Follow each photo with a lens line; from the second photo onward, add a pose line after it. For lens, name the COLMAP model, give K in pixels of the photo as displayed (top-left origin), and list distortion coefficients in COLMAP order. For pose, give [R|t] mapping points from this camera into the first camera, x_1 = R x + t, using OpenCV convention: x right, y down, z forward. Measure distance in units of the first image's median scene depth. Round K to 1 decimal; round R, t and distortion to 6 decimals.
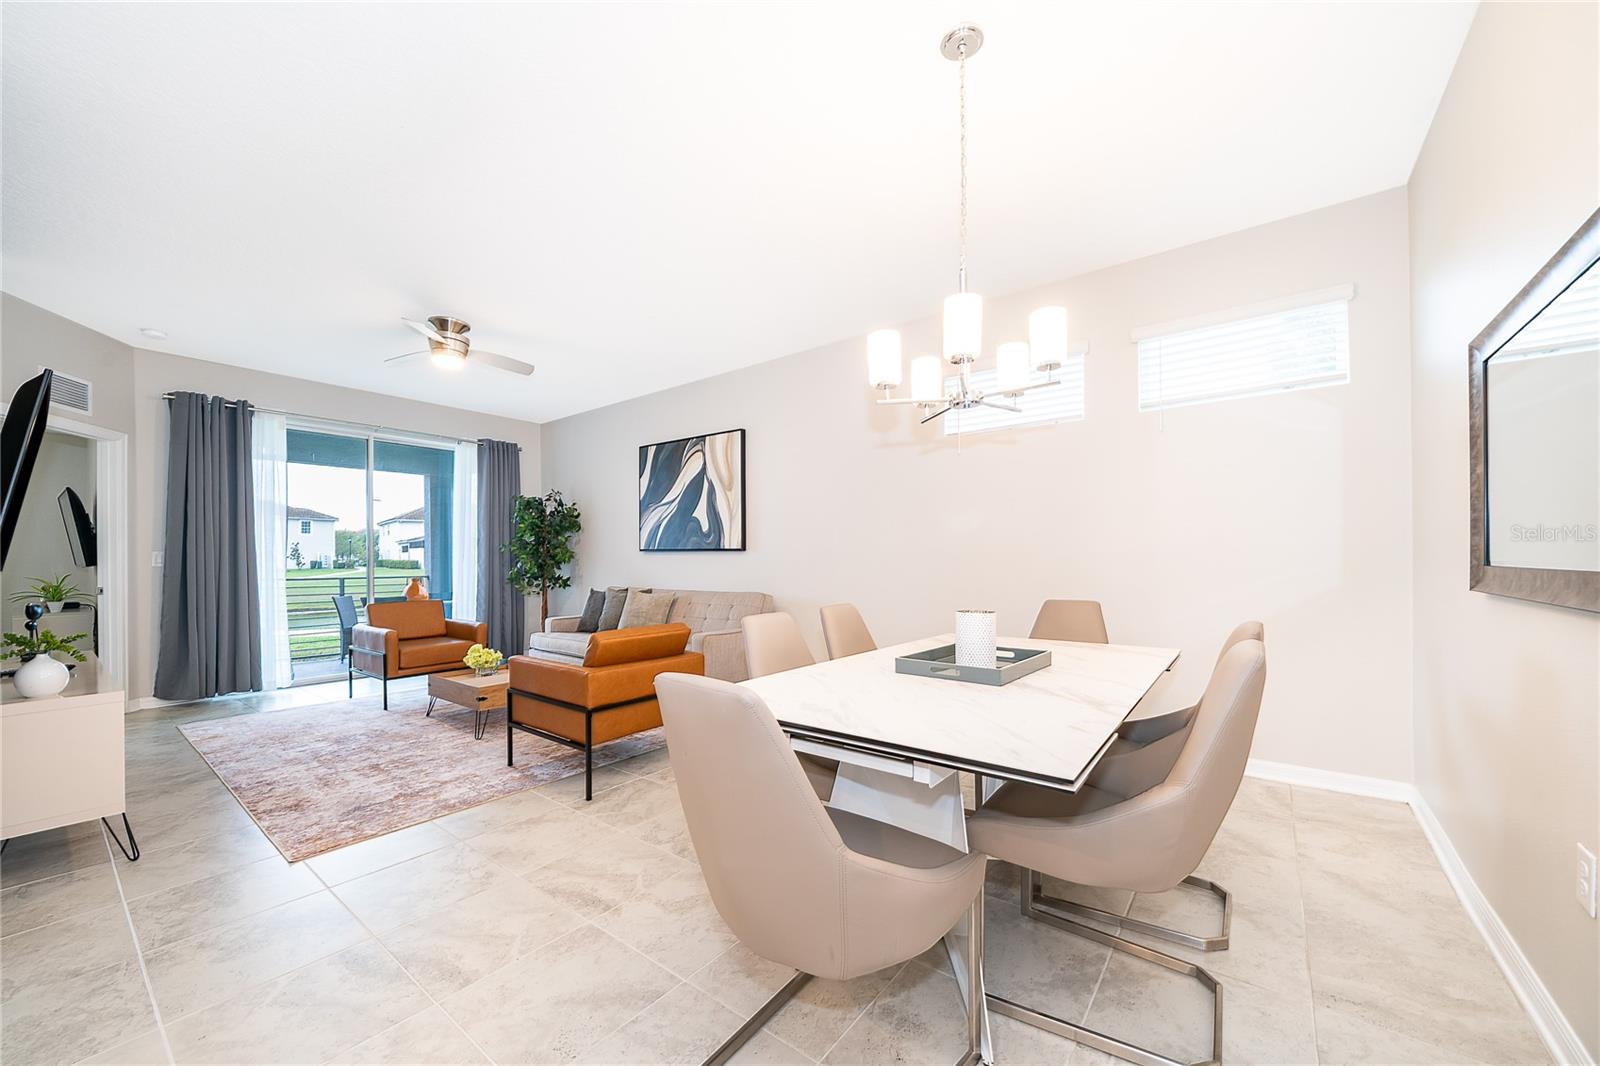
lens RADIAL K [[606.1, 0, 796.6], [0, 606.1, 557.9], [0, 0, 1]] dist [-0.001409, -0.000265]
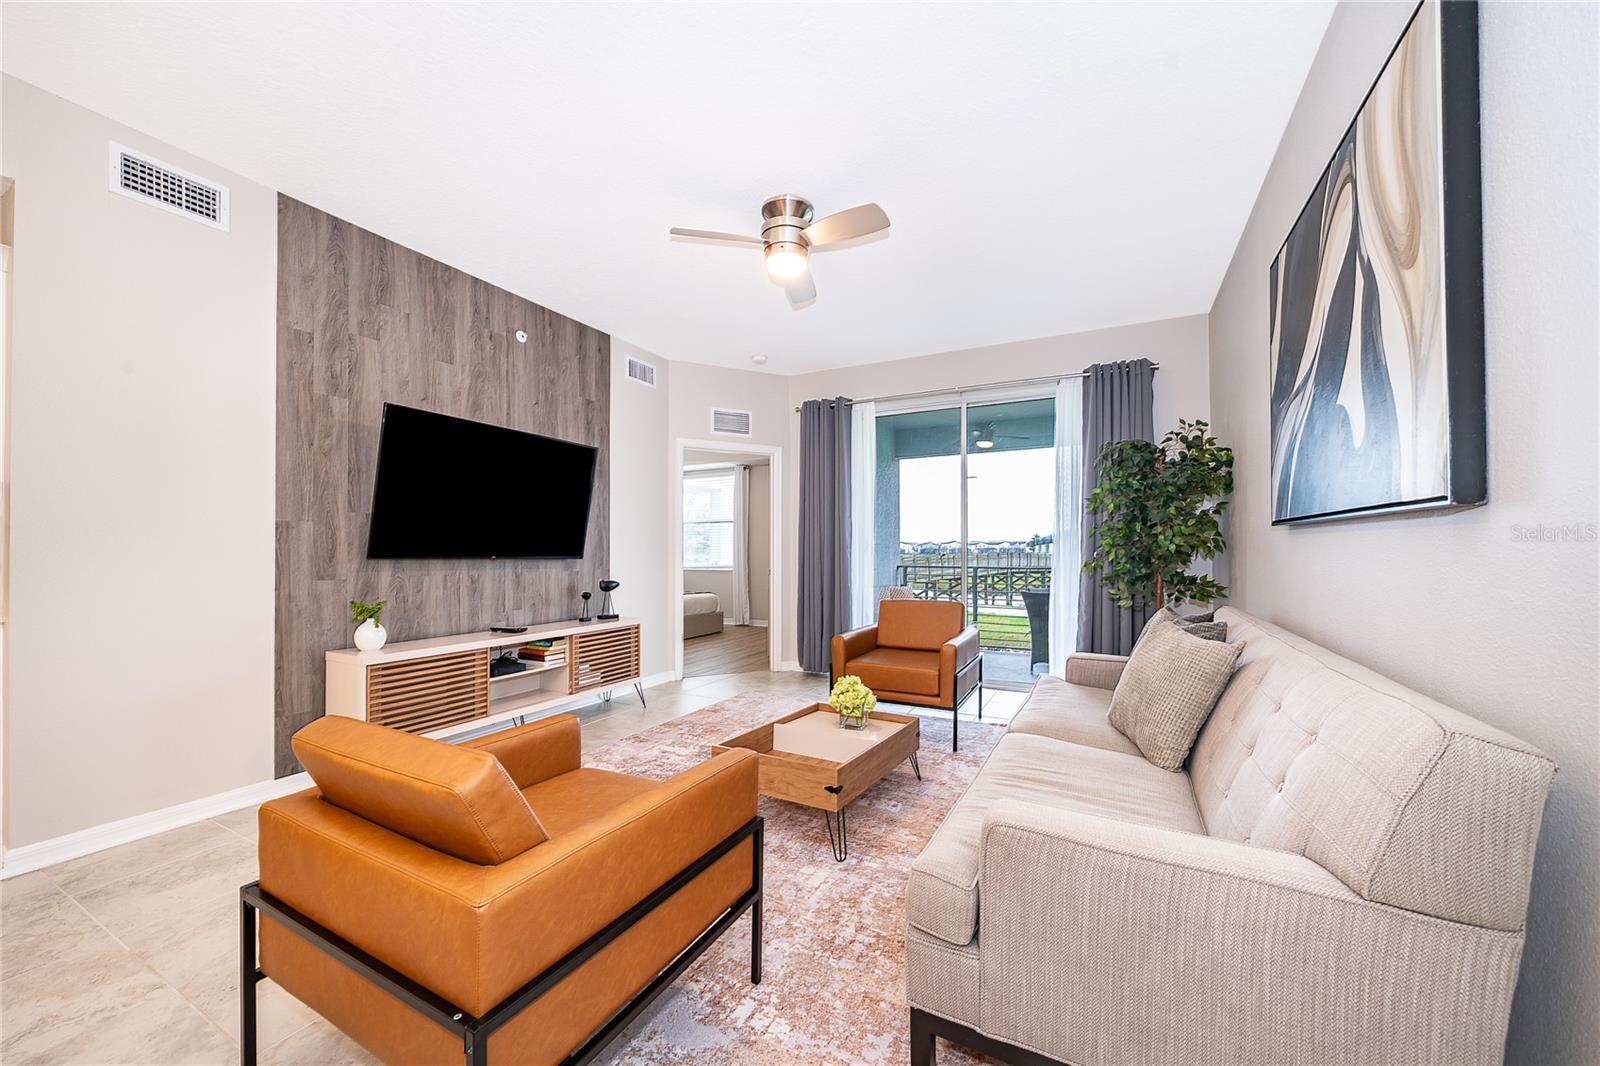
lens RADIAL K [[589.7, 0, 799.9], [0, 589.7, 548.3], [0, 0, 1]] dist [-0.000086, -0.000087]
pose [[0.175230, -0.000291, -0.984527, 0.082325], [0.004492, 0.999990, 0.000504, 0.002785], [0.984517, -0.004511, 0.175230, 0.718511]]
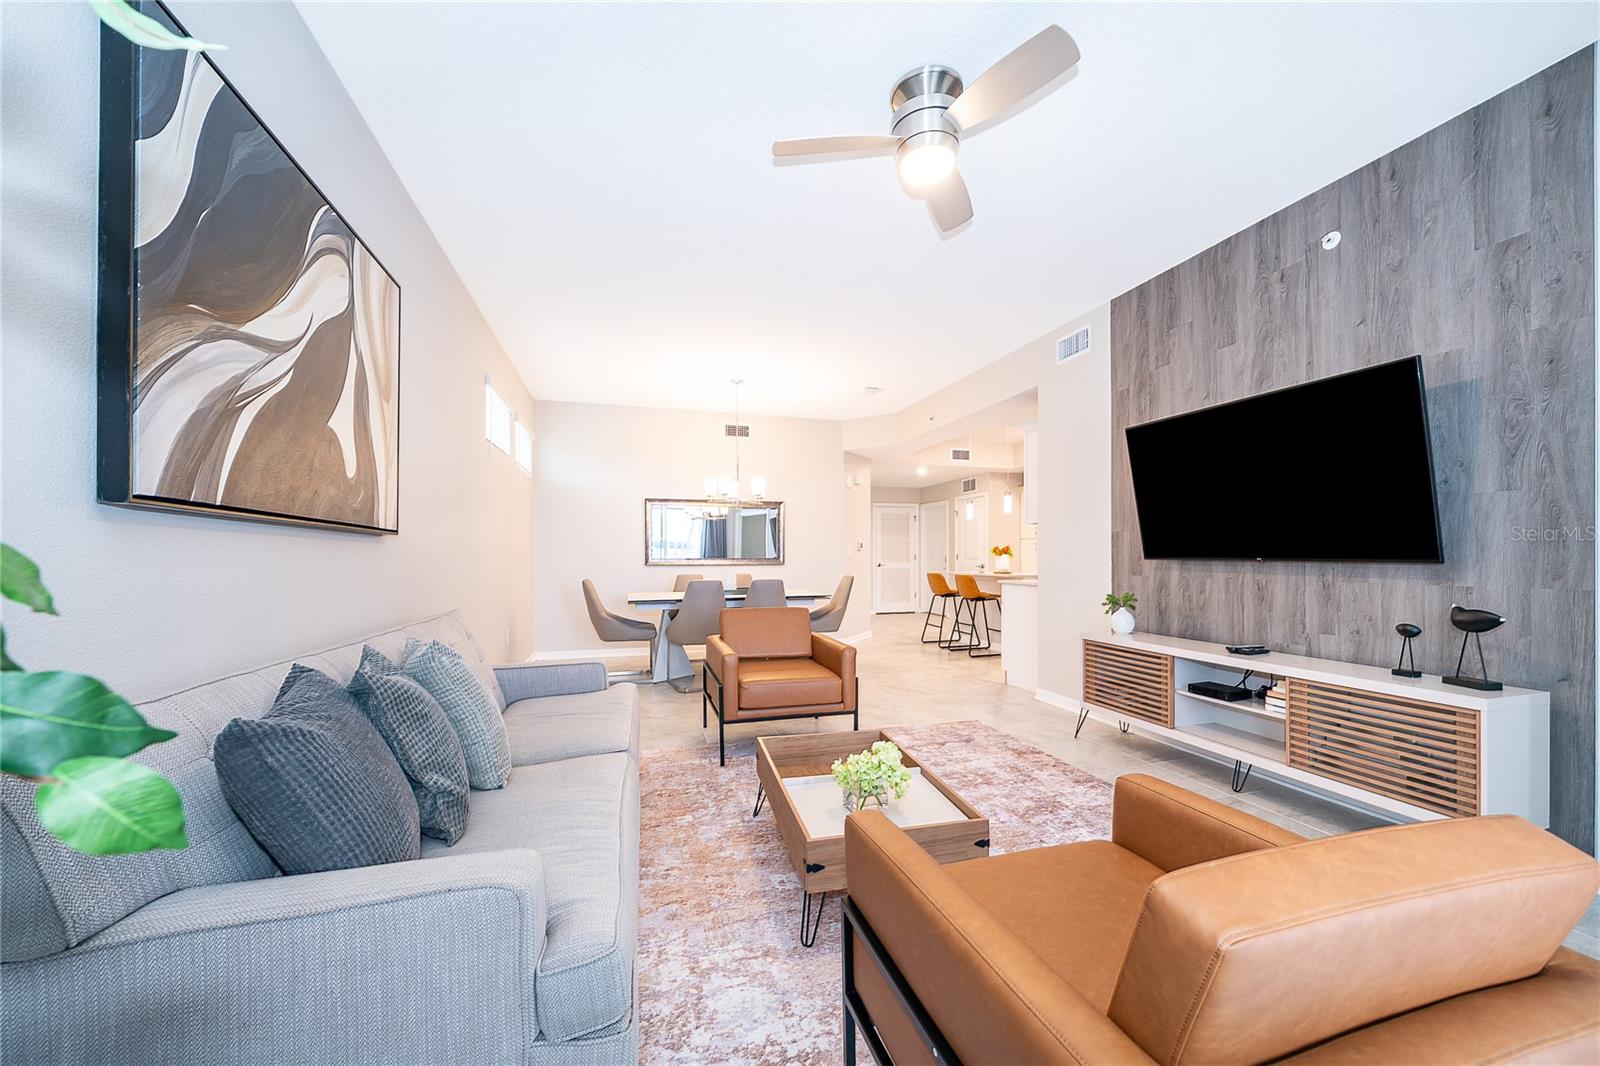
lens RADIAL K [[589.3, 0, 799.8], [0, 589.3, 554.3], [0, 0, 1]] dist [-0.000952, -0.000097]
pose [[-0.809255, 0.012703, 0.587321, -0.626340], [0.007946, 0.999911, -0.010679, 0.009872], [-0.587404, -0.003975, -0.809284, 1.185728]]
